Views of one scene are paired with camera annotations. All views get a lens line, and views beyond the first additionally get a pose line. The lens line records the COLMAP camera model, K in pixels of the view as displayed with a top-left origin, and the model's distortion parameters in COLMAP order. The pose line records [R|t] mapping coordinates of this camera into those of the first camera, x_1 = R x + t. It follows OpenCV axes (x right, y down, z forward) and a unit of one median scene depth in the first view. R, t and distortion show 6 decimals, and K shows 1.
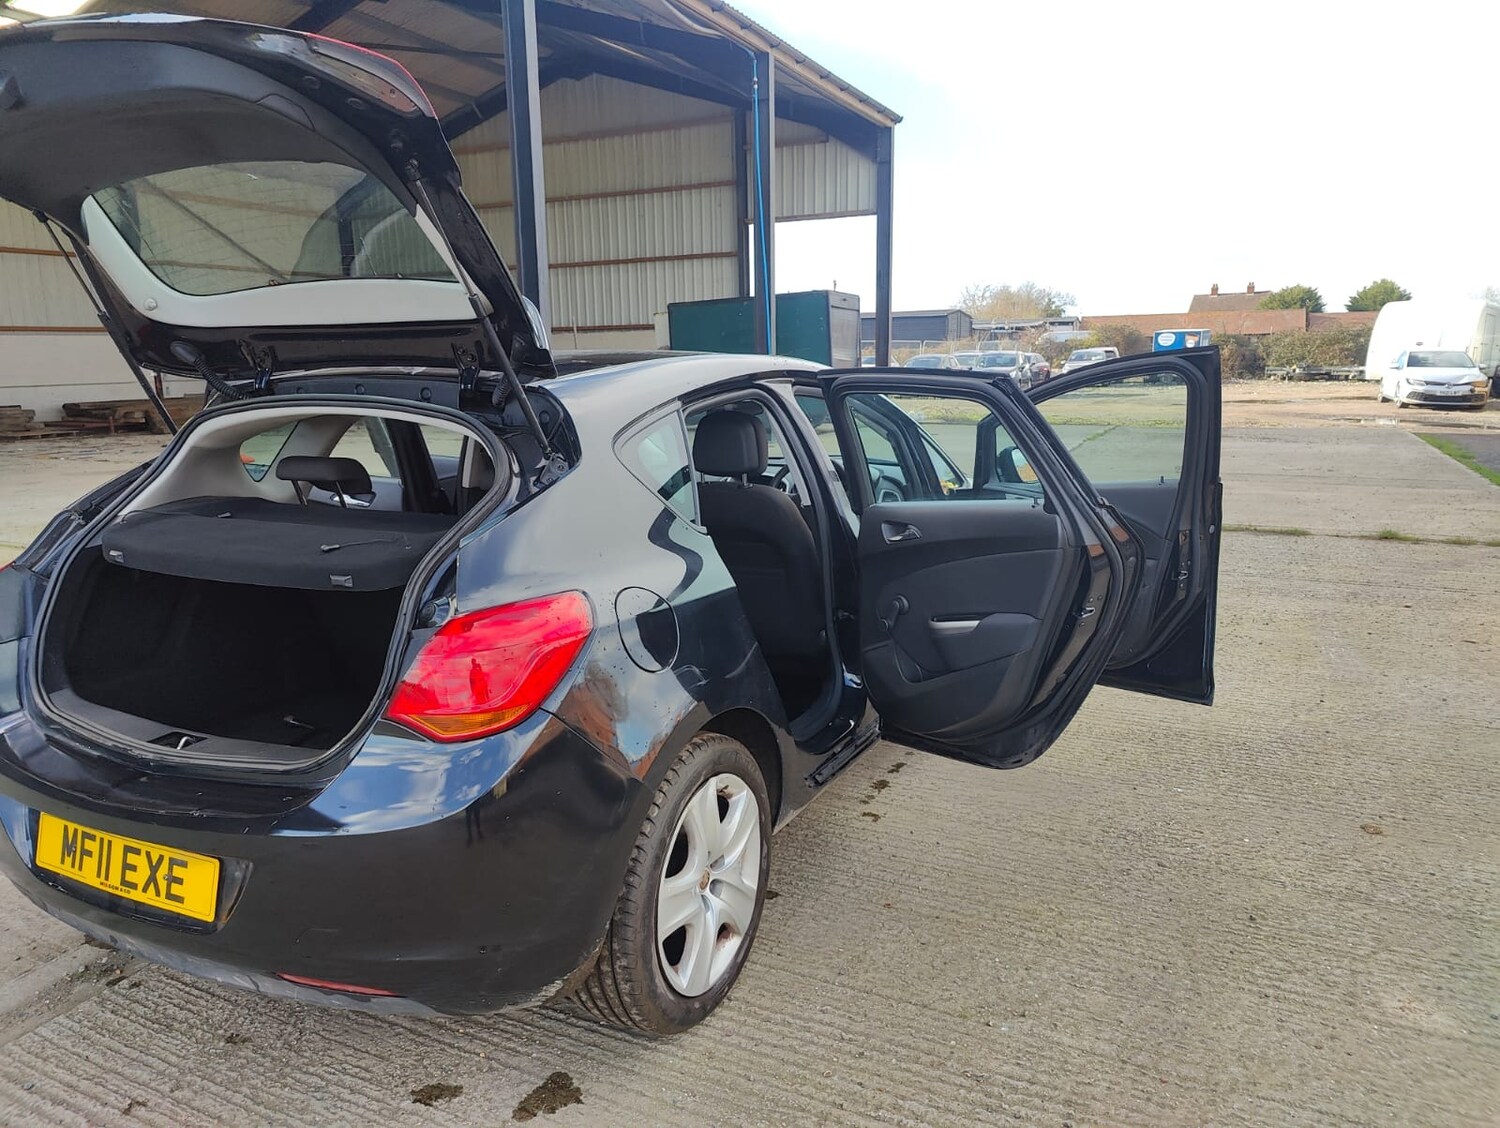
lens RADIAL K [[1043.1, 0, 758.1], [0, 1043.1, 571.9], [0, 0, 1]] dist [0.043506, -0.045187]
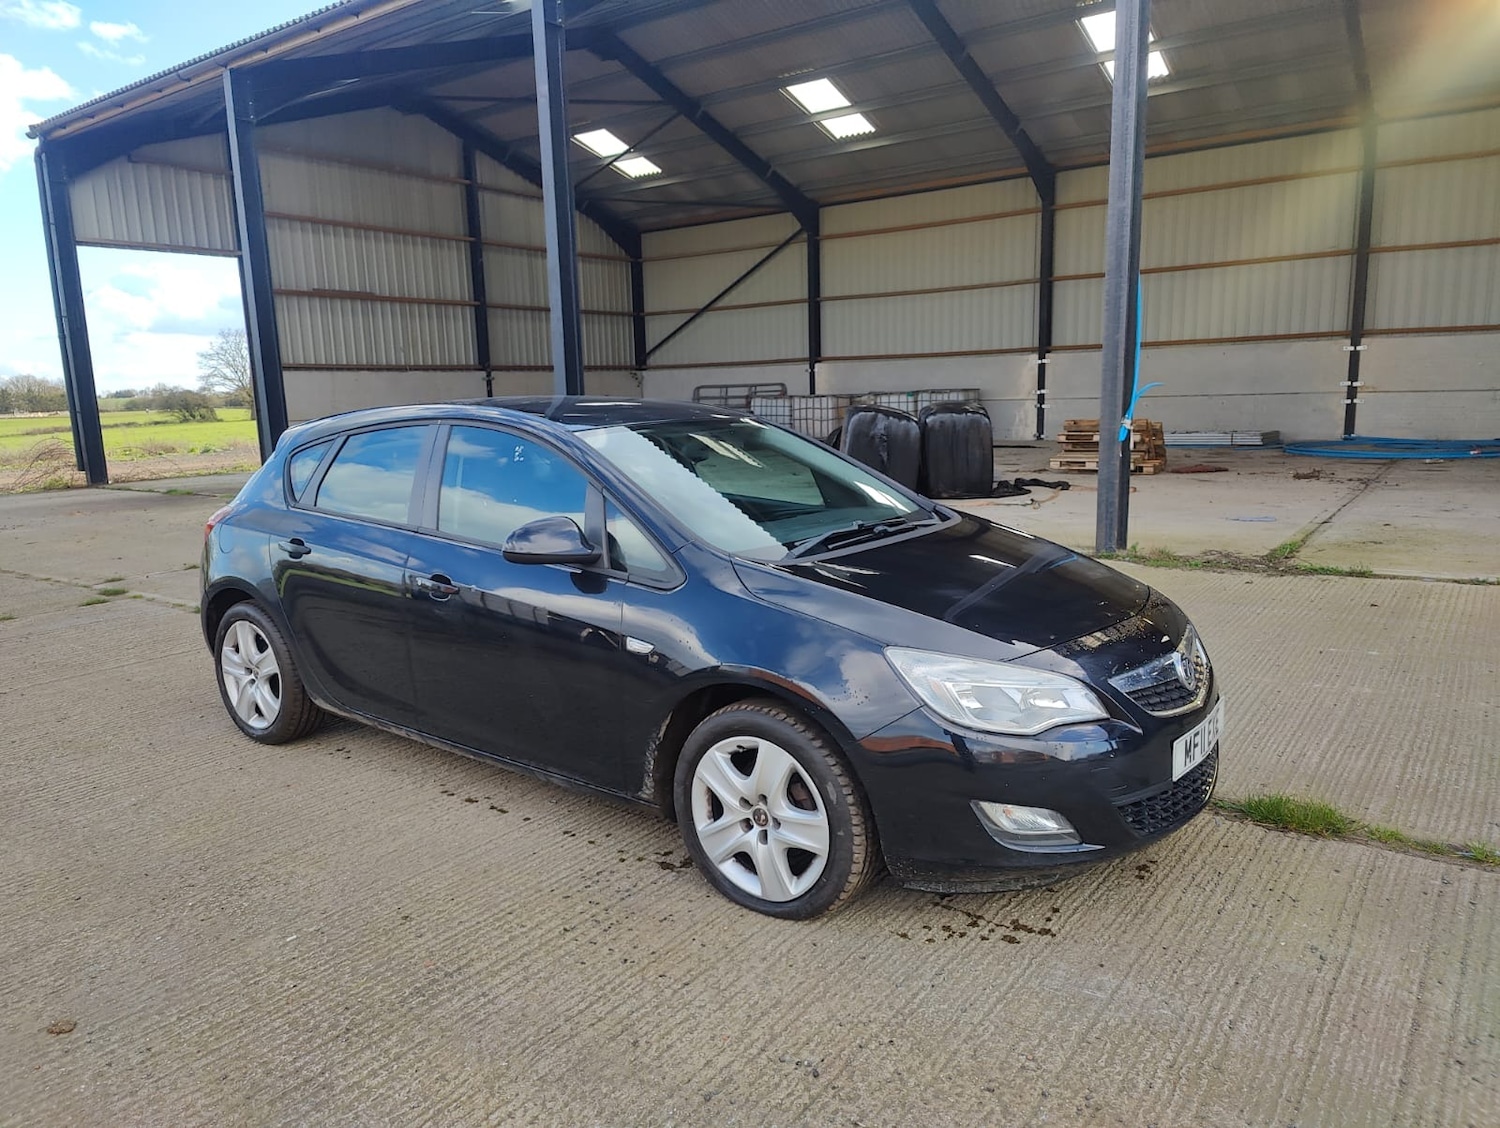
lens RADIAL K [[1043.1, 0, 747.3], [0, 1043.1, 585.9], [0, 0, 1]] dist [0.043506, -0.045187]
pose [[-0.185051, 0.202575, -0.961623, 0.892166], [-0.169178, 0.957348, 0.234230, -0.261873], [0.968057, 0.206030, -0.142887, 1.166192]]
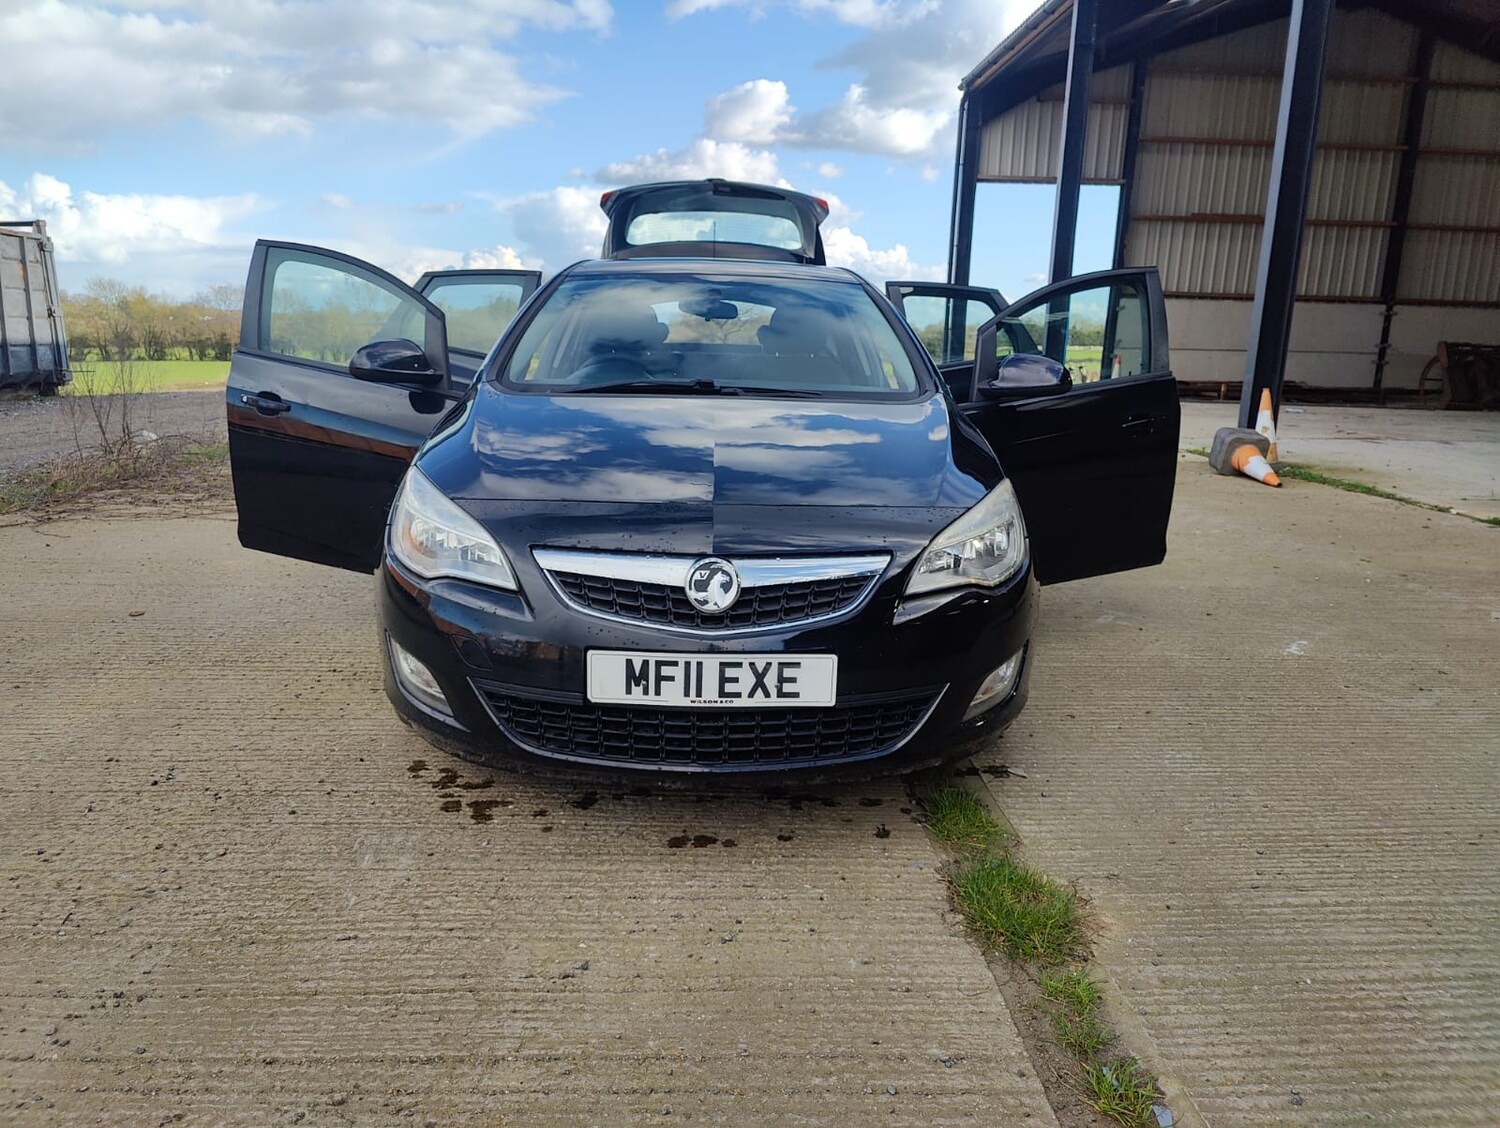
lens RADIAL K [[1043.1, 0, 749.5], [0, 1043.1, 572.2], [0, 0, 1]] dist [0.043506, -0.045187]
pose [[-0.882143, 0.096559, -0.460977, 0.384165], [-0.108769, 0.910534, 0.398869, -0.305517], [0.458250, 0.401999, -0.792719, 1.783229]]
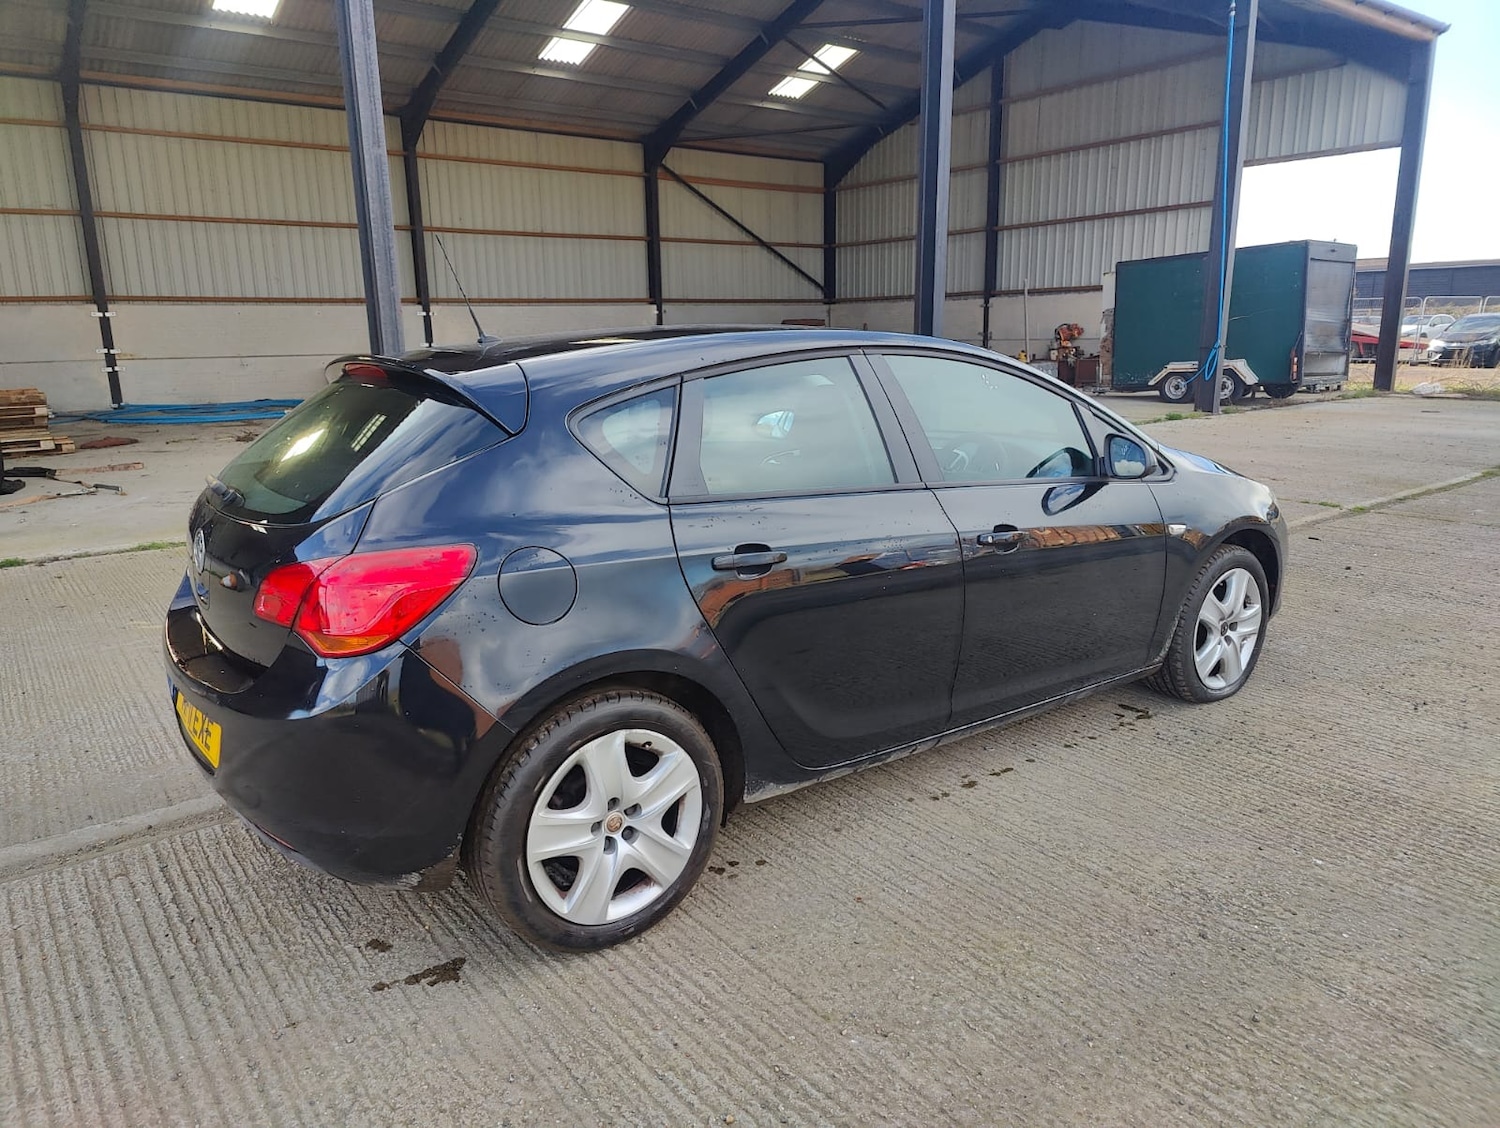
lens RADIAL K [[1043.1, 0, 747.2], [0, 1043.1, 567.9], [0, 0, 1]] dist [0.043506, -0.045187]
pose [[0.889836, 0.101181, -0.444921, 0.285996], [-0.087443, 0.994845, 0.051356, -0.019328], [0.447824, -0.006794, 0.894096, 0.055154]]
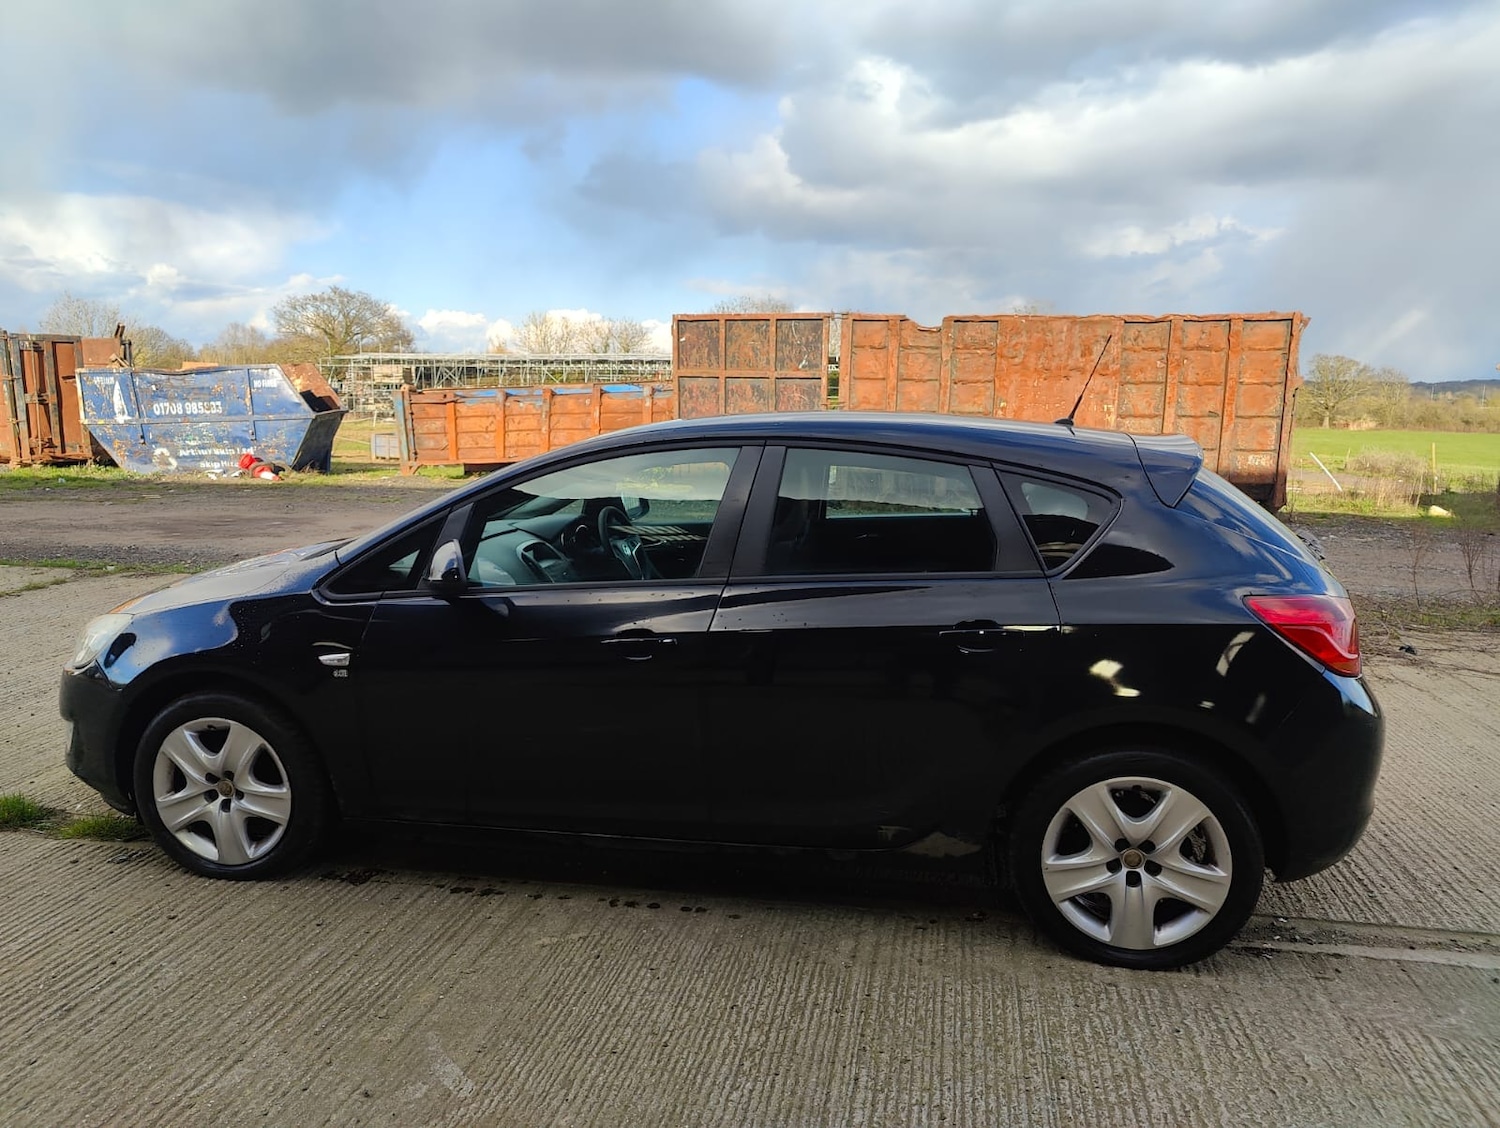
lens RADIAL K [[1043.1, 0, 746.6], [0, 1043.1, 564.4], [0, 0, 1]] dist [0.043506, -0.045187]
pose [[-0.266754, -0.146459, 0.952571, -0.930162], [0.192295, 0.960424, 0.201516, -0.228165], [-0.944386, 0.236930, -0.228034, 1.058781]]
